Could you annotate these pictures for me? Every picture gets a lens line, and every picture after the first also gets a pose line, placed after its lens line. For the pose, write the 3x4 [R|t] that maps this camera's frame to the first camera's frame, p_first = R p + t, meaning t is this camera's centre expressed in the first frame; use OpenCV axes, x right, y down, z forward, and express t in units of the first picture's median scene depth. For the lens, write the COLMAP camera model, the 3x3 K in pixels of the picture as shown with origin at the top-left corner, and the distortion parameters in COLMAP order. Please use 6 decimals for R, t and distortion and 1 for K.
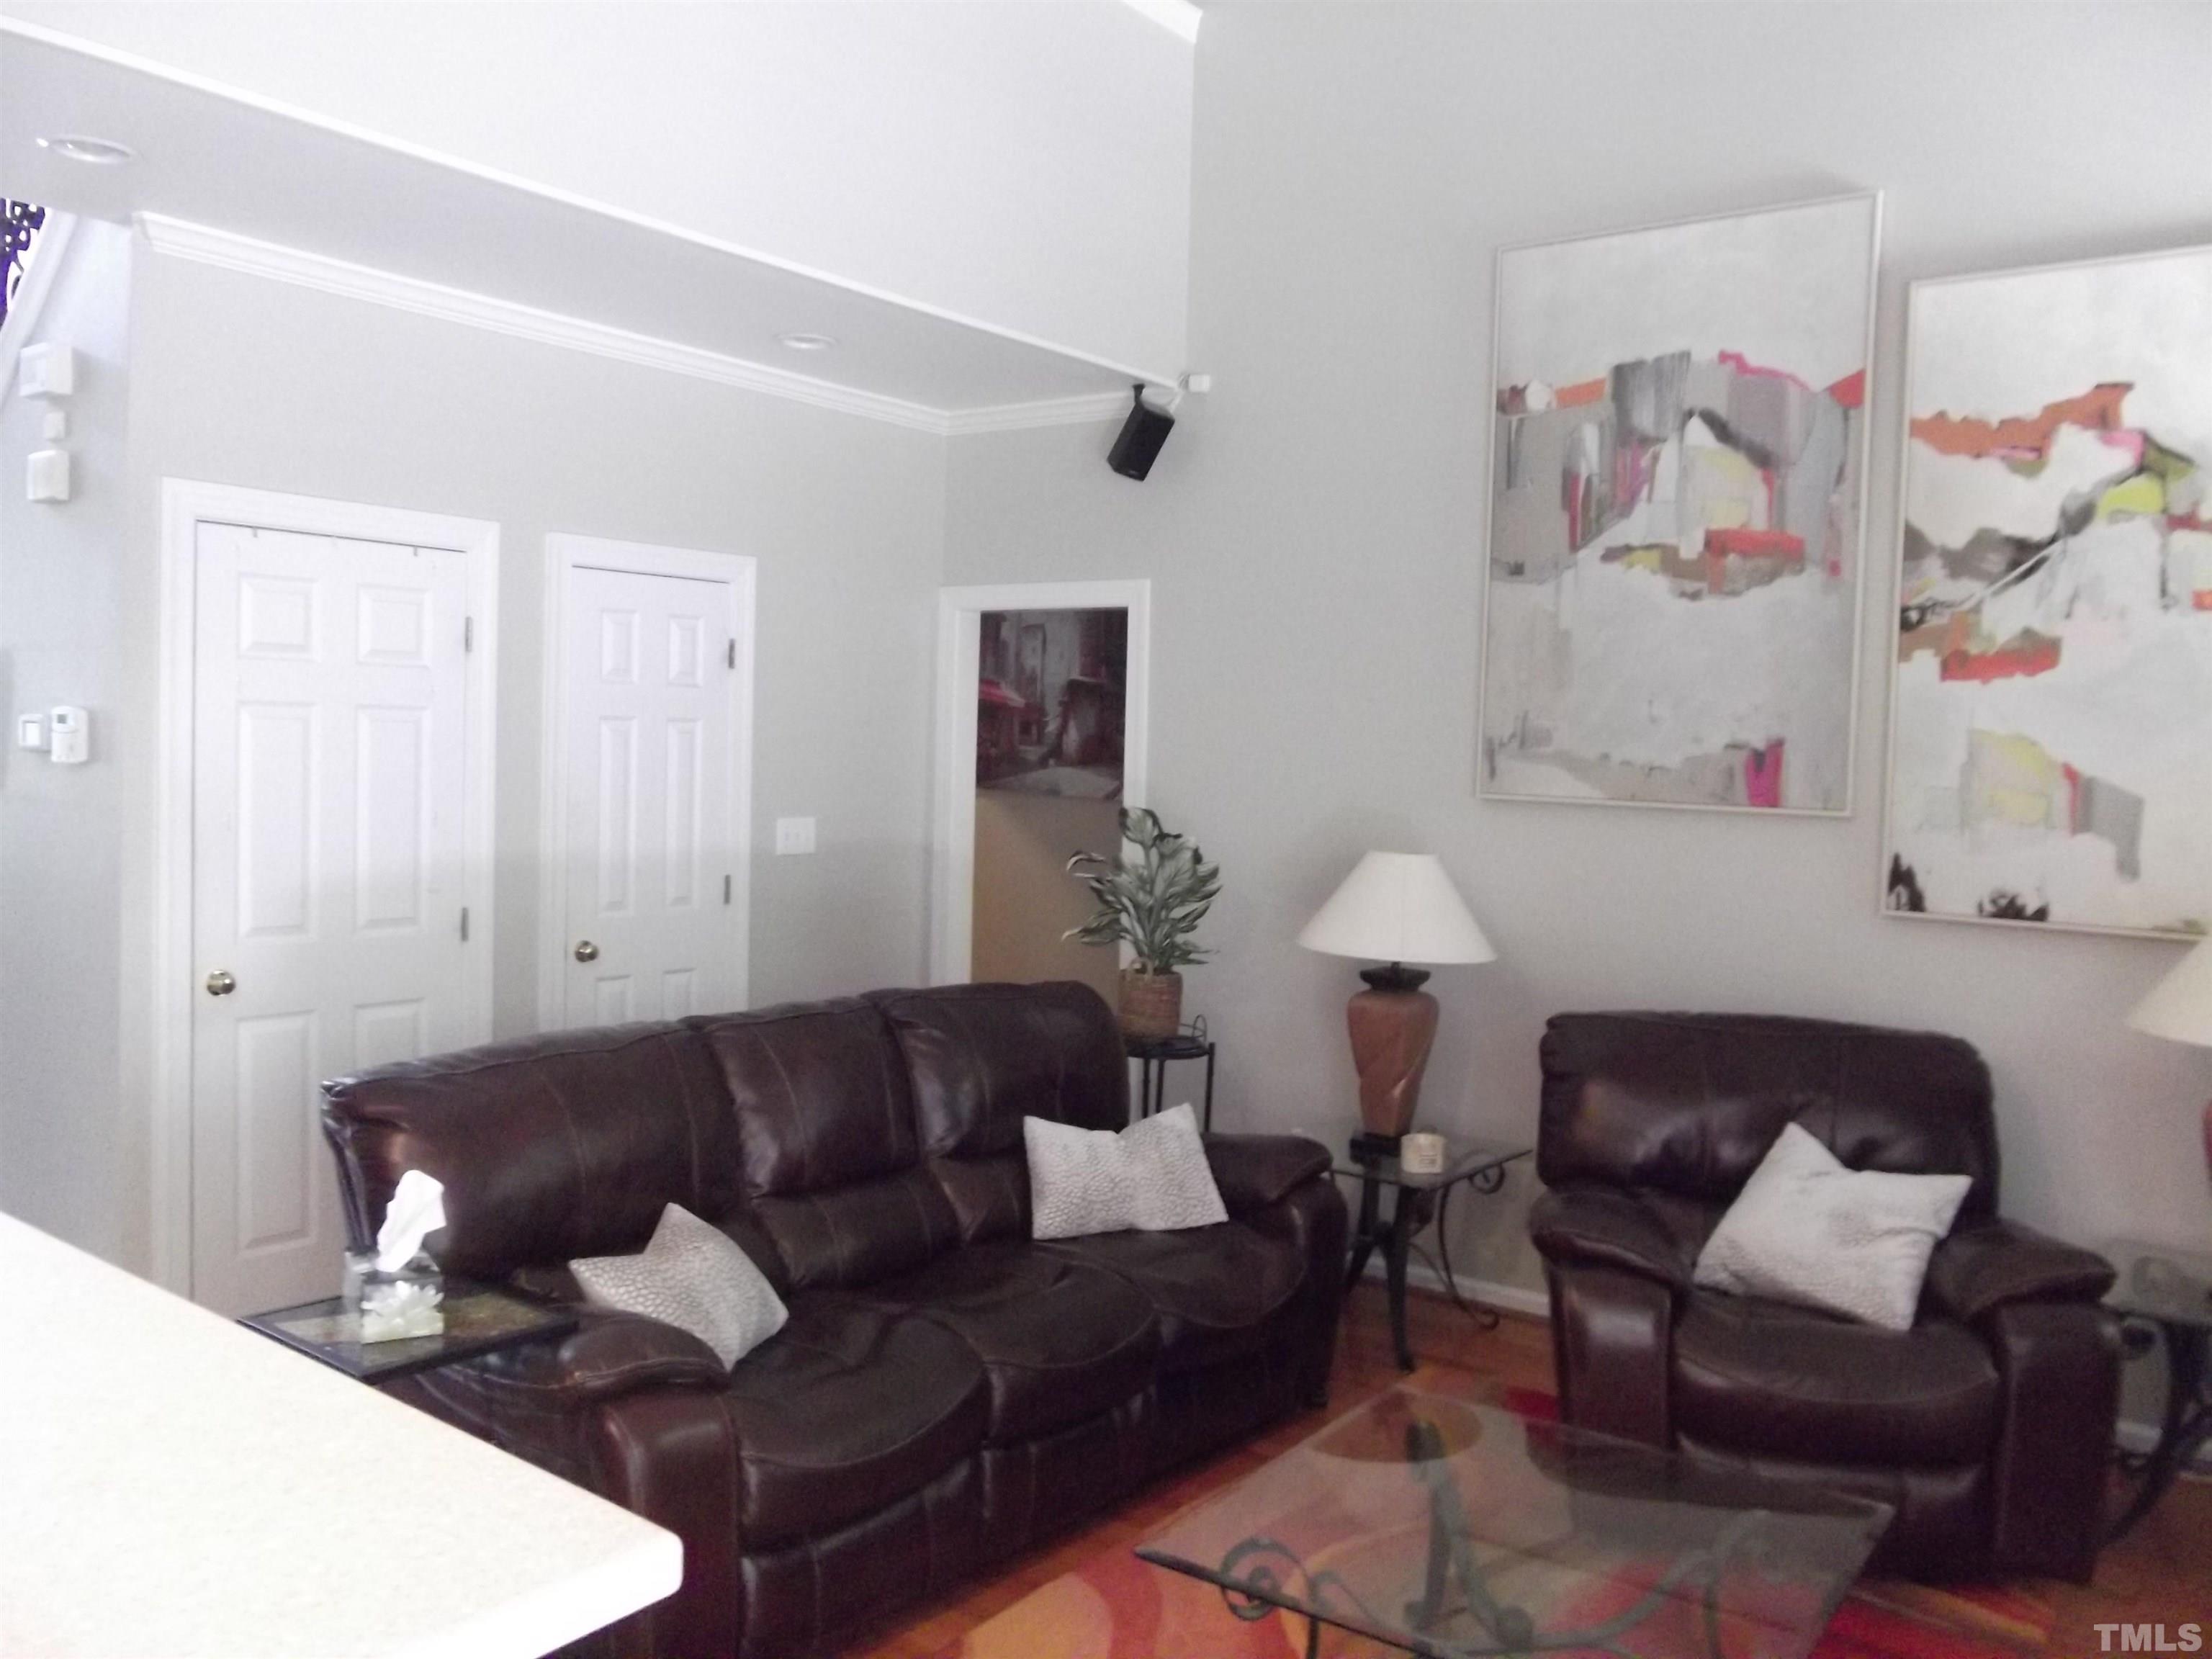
lens RADIAL K [[1753.5, 0, 1096.1], [0, 1753.5, 807.8], [0, 0, 1]] dist [-0.052983, 0.054993]
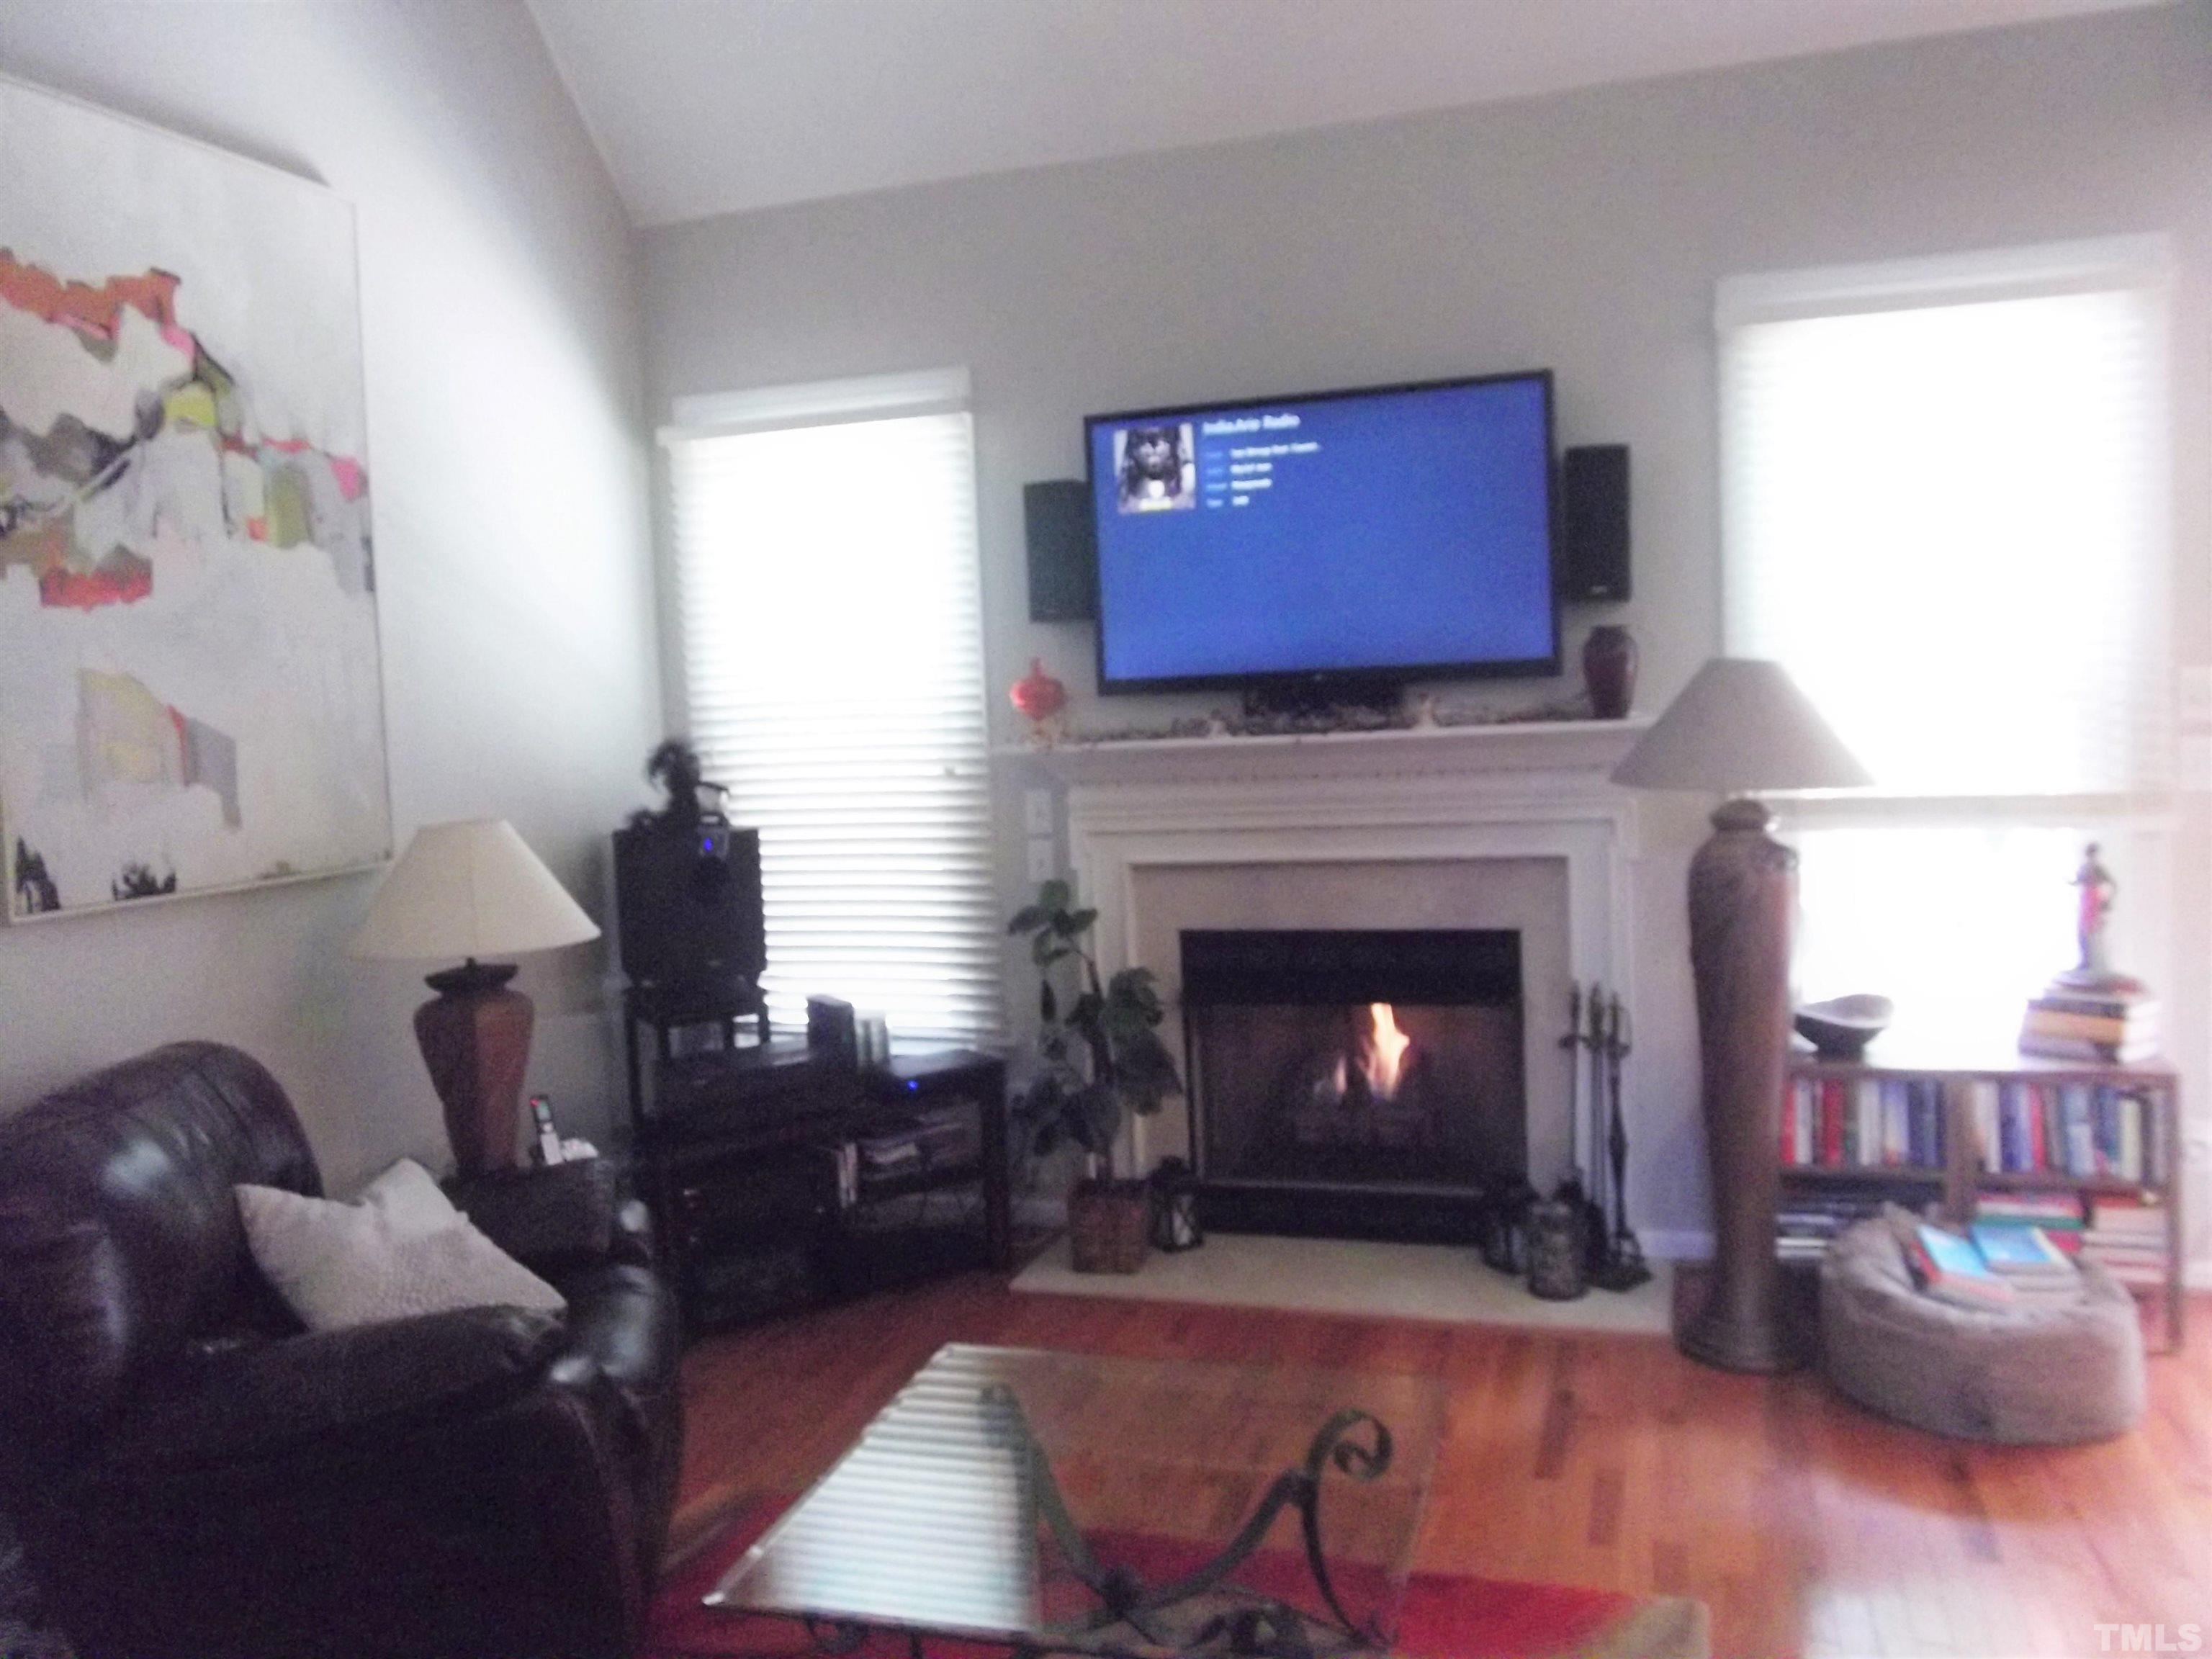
lens RADIAL K [[1753.5, 0, 1101.2], [0, 1753.5, 806.0], [0, 0, 1]] dist [-0.052983, 0.054993]
pose [[-0.331597, -0.078461, 0.940153, -0.401552], [0.068170, 0.991938, 0.106827, -0.036292], [-0.940955, 0.099514, -0.323575, 0.831350]]
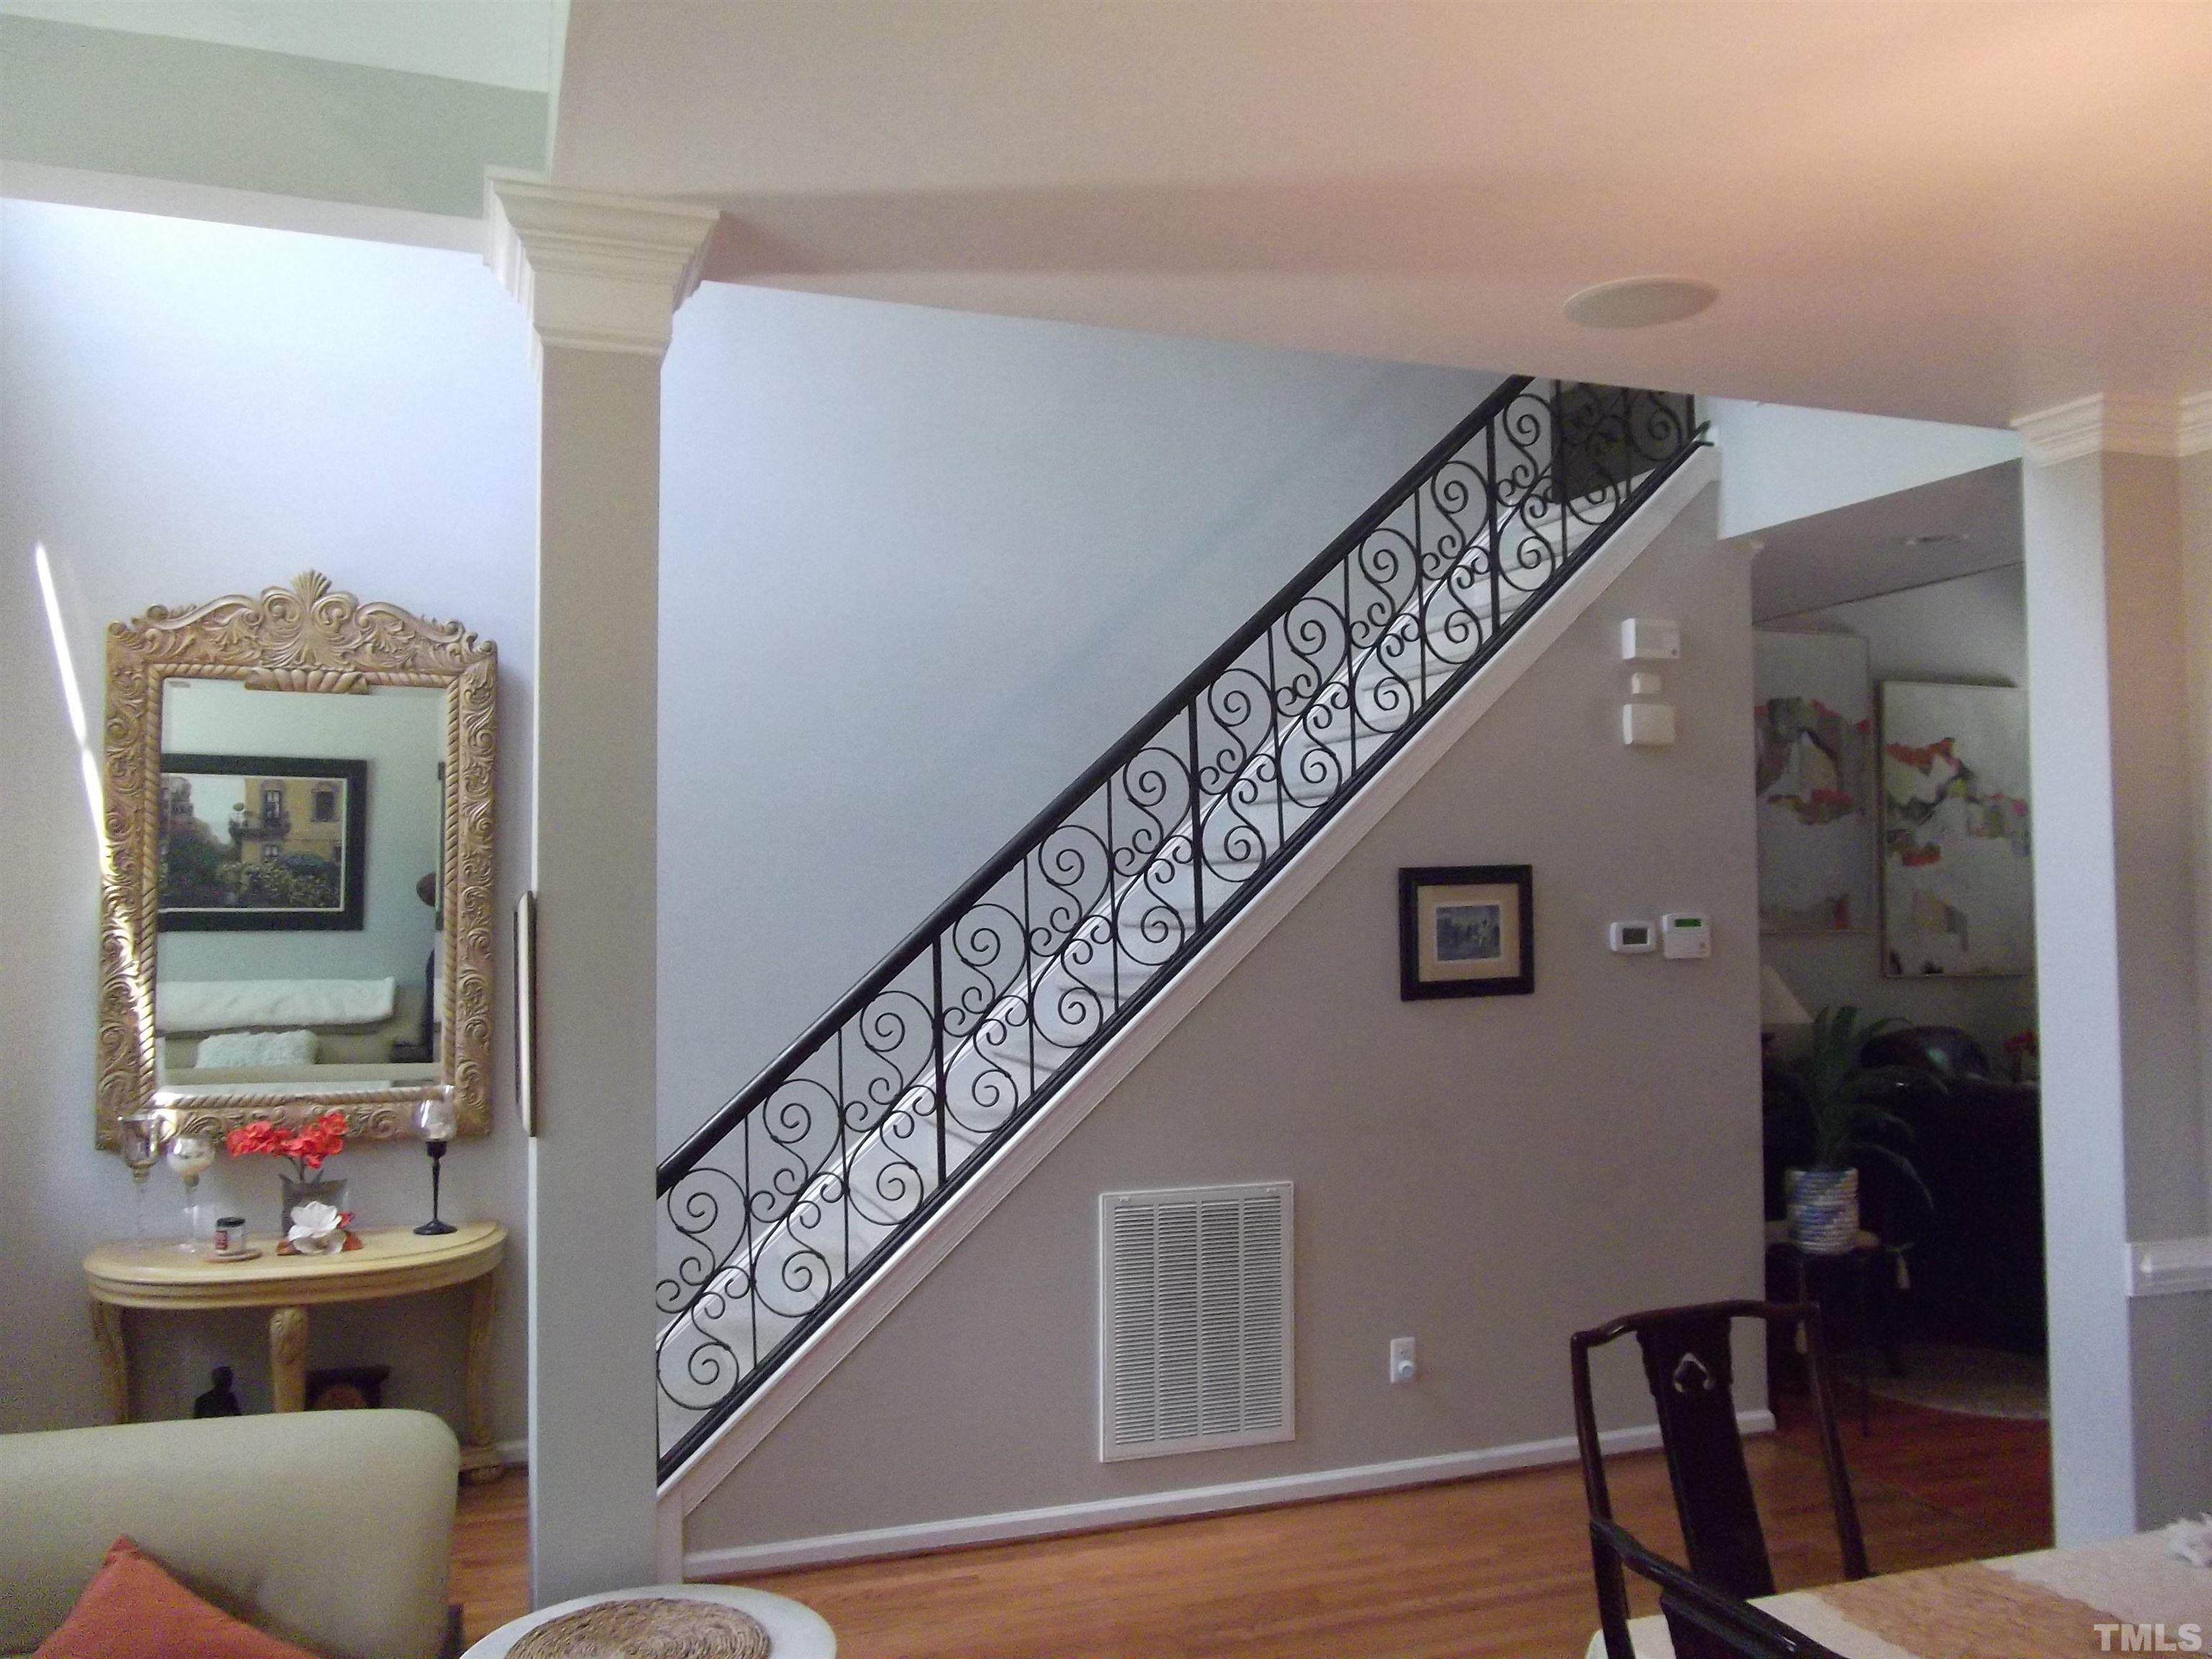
lens RADIAL K [[1753.5, 0, 1111.9], [0, 1753.5, 811.9], [0, 0, 1]] dist [-0.052983, 0.054993]
pose [[0.541441, 0.008459, 0.840696, -1.898567], [0.050771, 0.997795, -0.042738, -0.099804], [-0.839204, 0.065823, 0.539818, 0.665553]]
